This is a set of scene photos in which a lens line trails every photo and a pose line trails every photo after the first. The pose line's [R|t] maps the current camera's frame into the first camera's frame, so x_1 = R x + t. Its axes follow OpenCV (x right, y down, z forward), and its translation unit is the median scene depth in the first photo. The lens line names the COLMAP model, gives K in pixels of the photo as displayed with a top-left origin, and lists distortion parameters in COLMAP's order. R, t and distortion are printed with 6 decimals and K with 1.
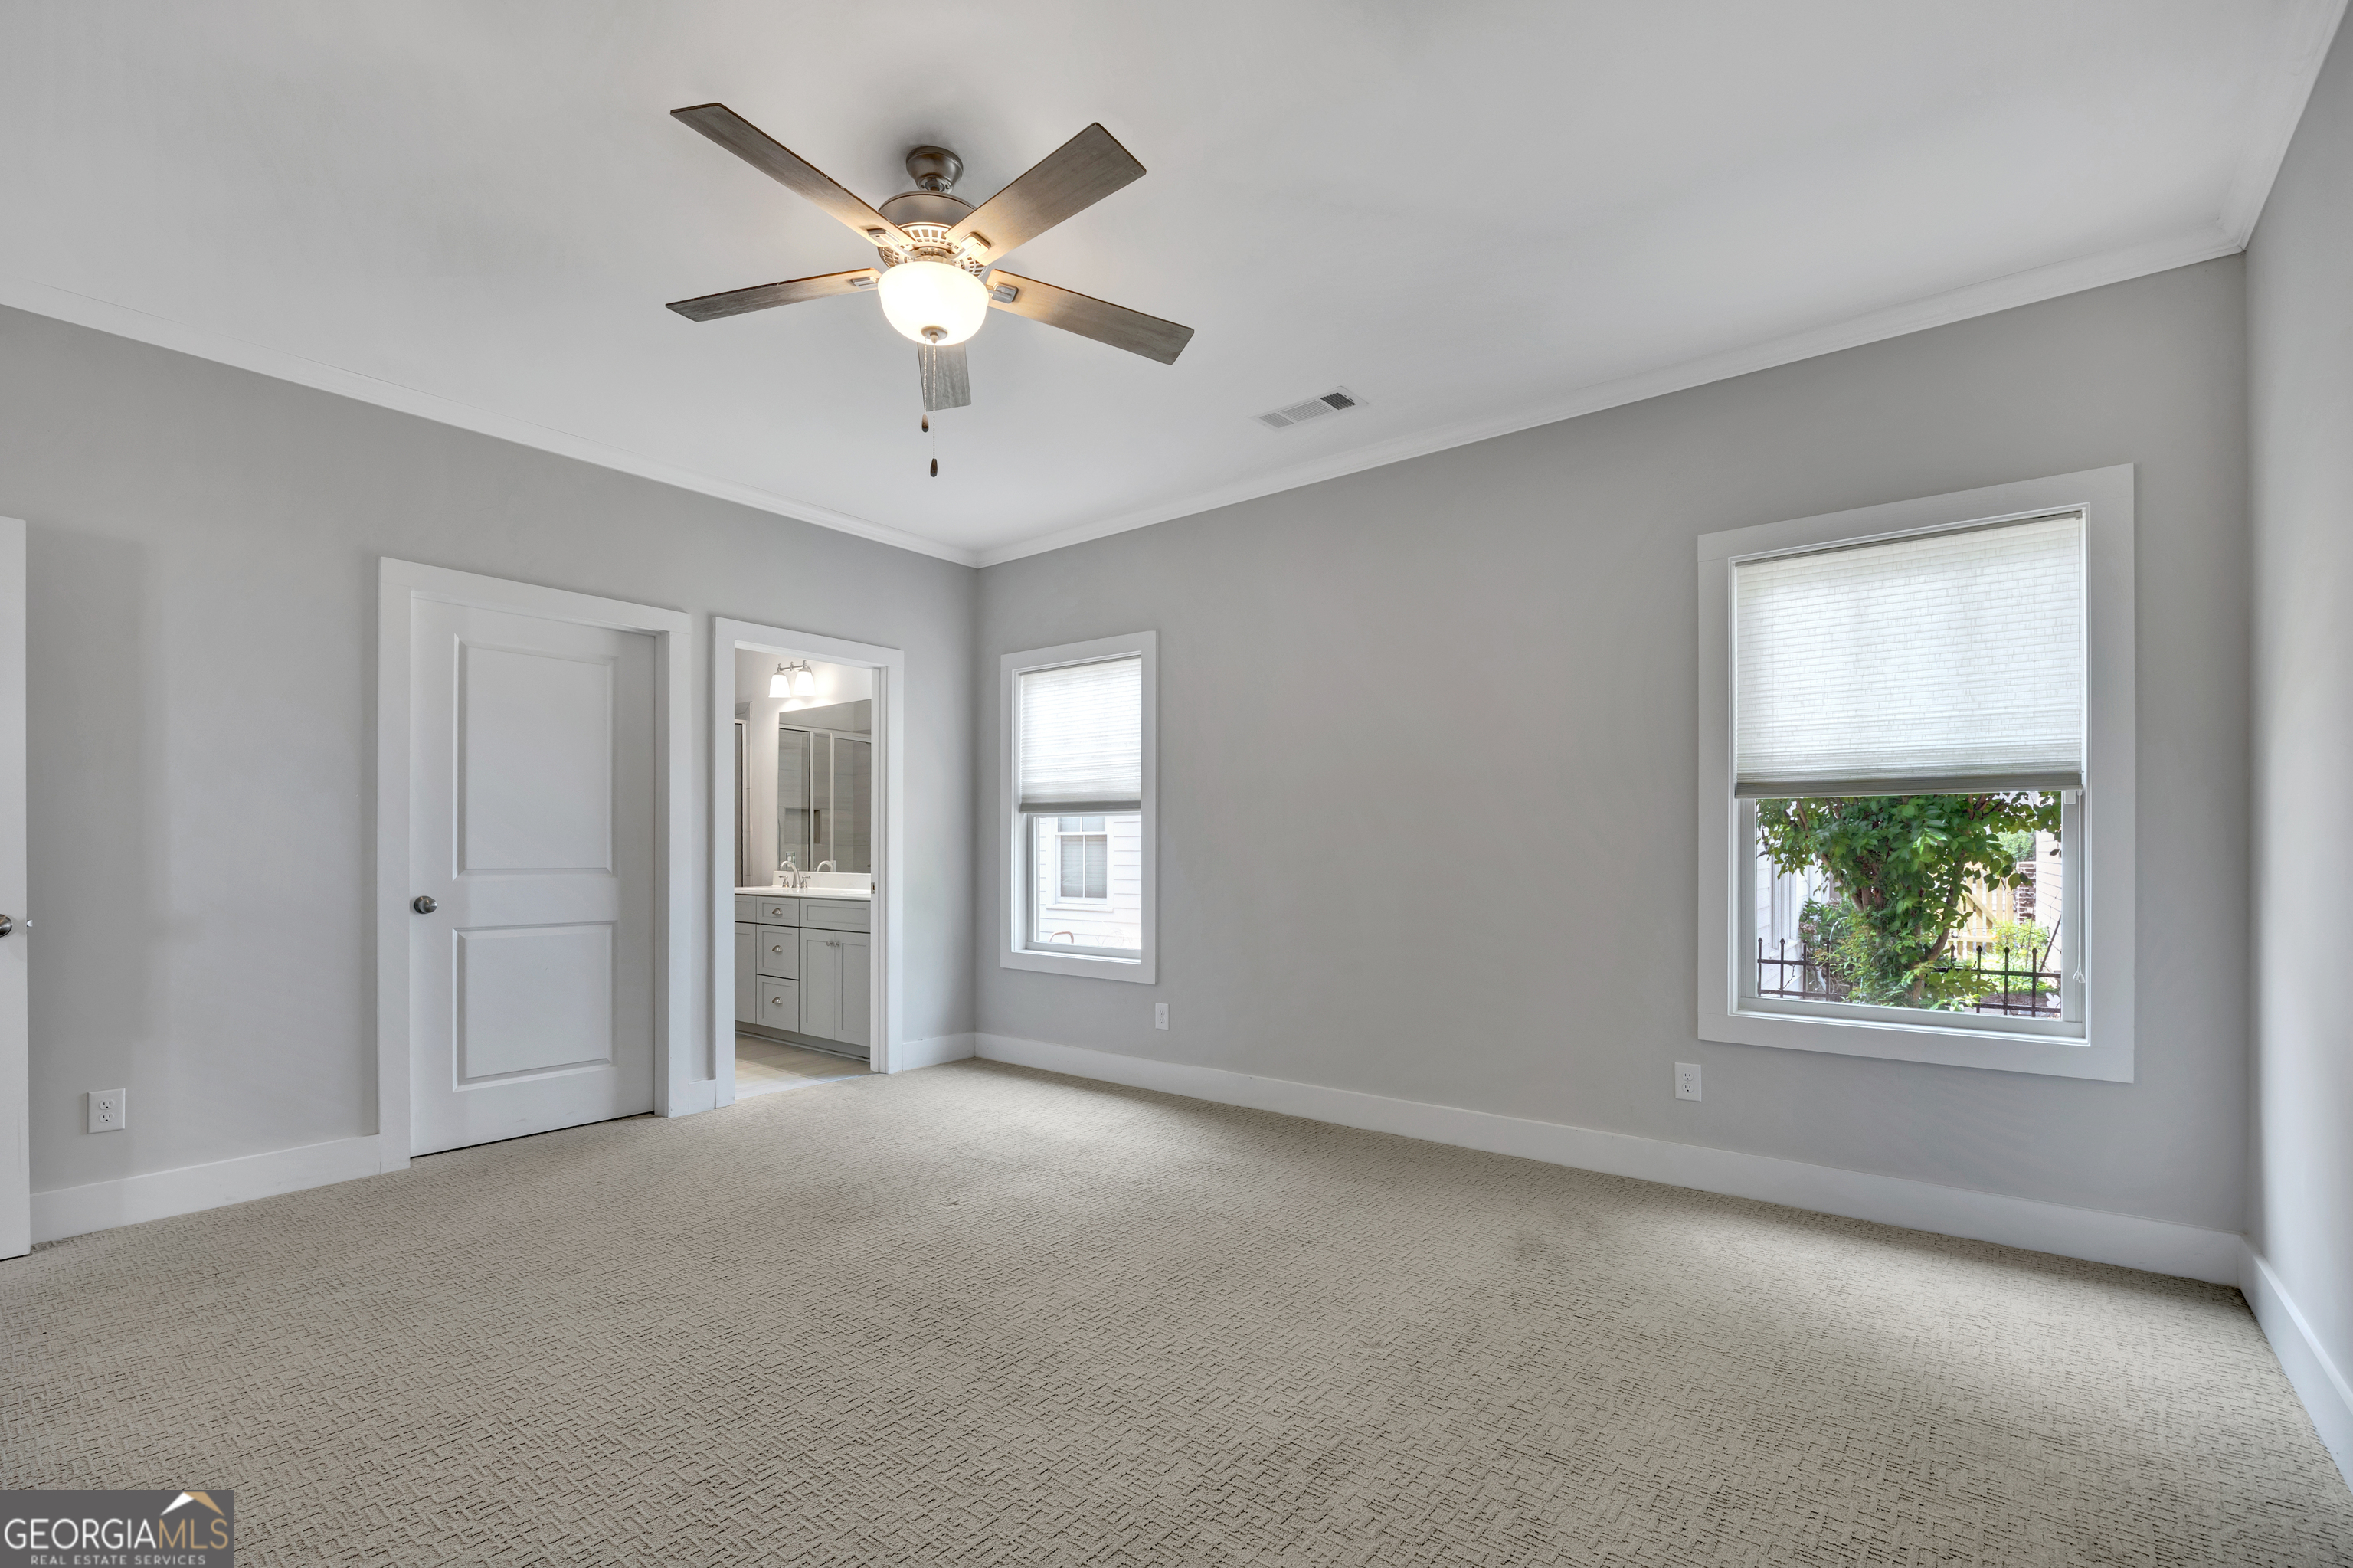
lens RADIAL K [[1044.1, 0, 1131.3], [0, 1044.1, 851.1], [0, 0, 1]] dist [-0.011570, 0.000046]
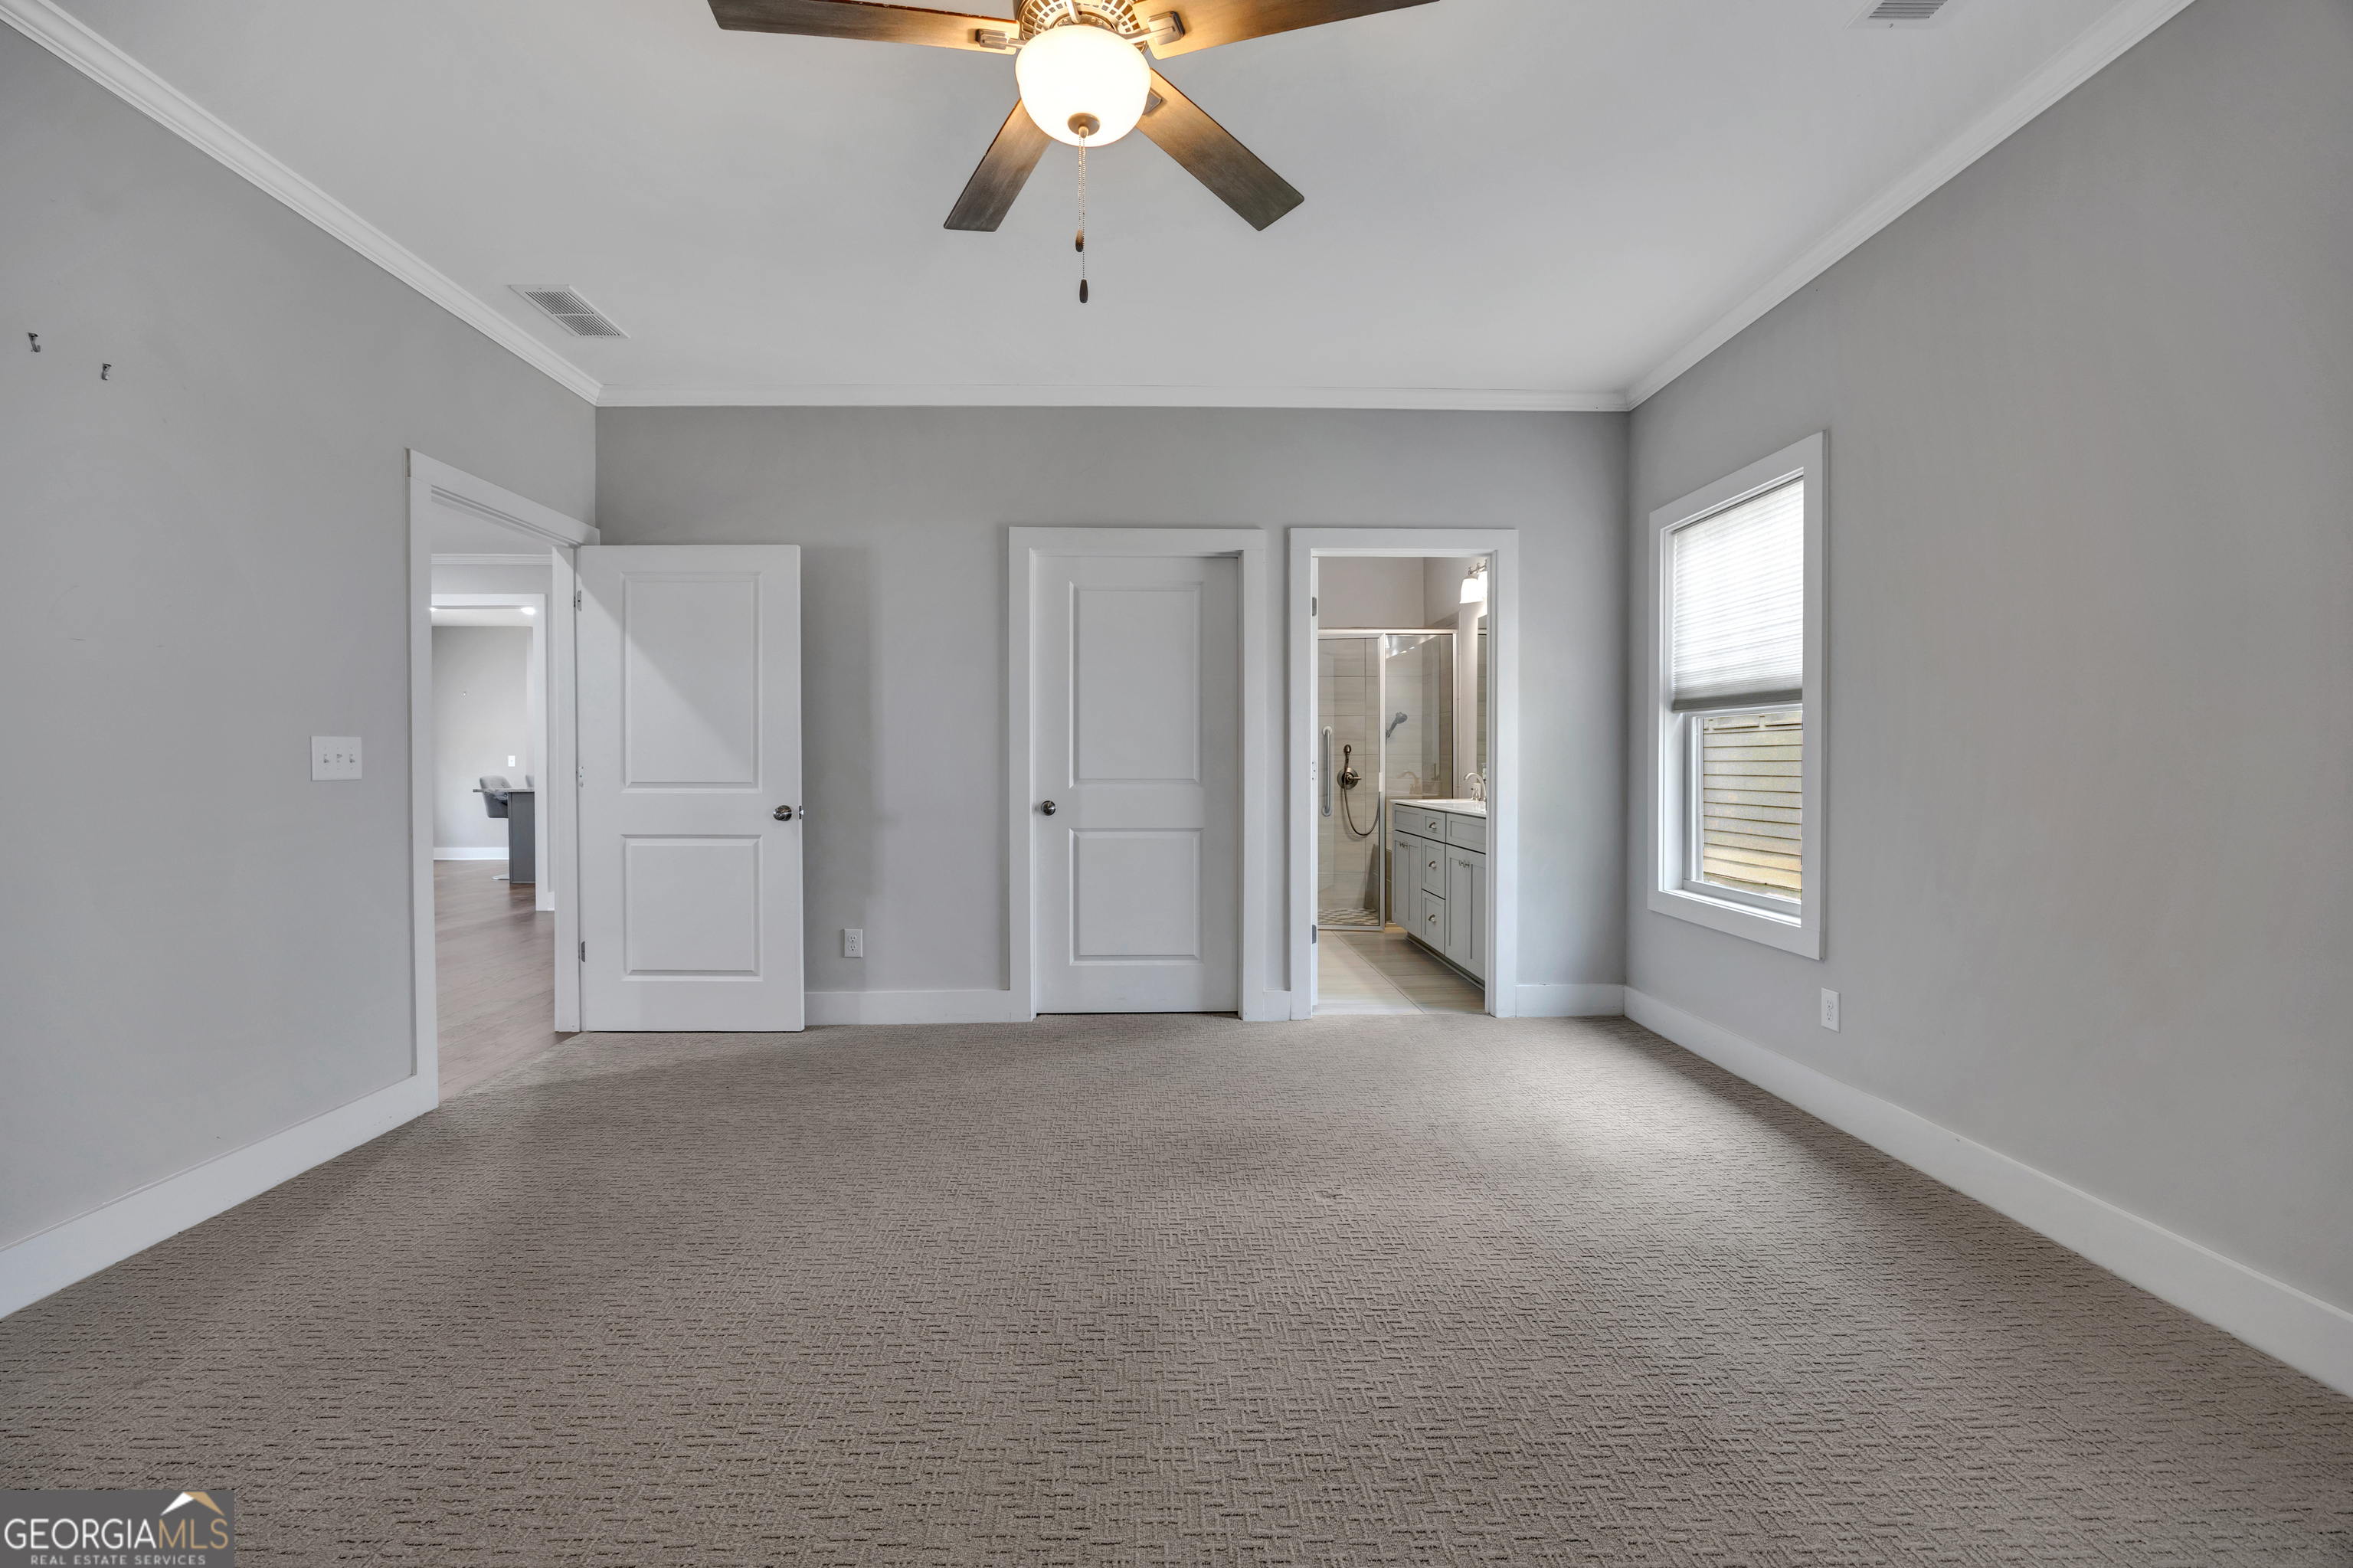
lens RADIAL K [[980.7, 0, 1164.8], [0, 980.7, 767.8], [0, 0, 1]] dist [-0.015118, -0.000032]
pose [[0.661593, 0.001243, -0.749862, 0.237111], [0.002843, 0.999987, 0.004166, 0.000351], [0.749857, -0.004888, 0.661581, 0.302273]]
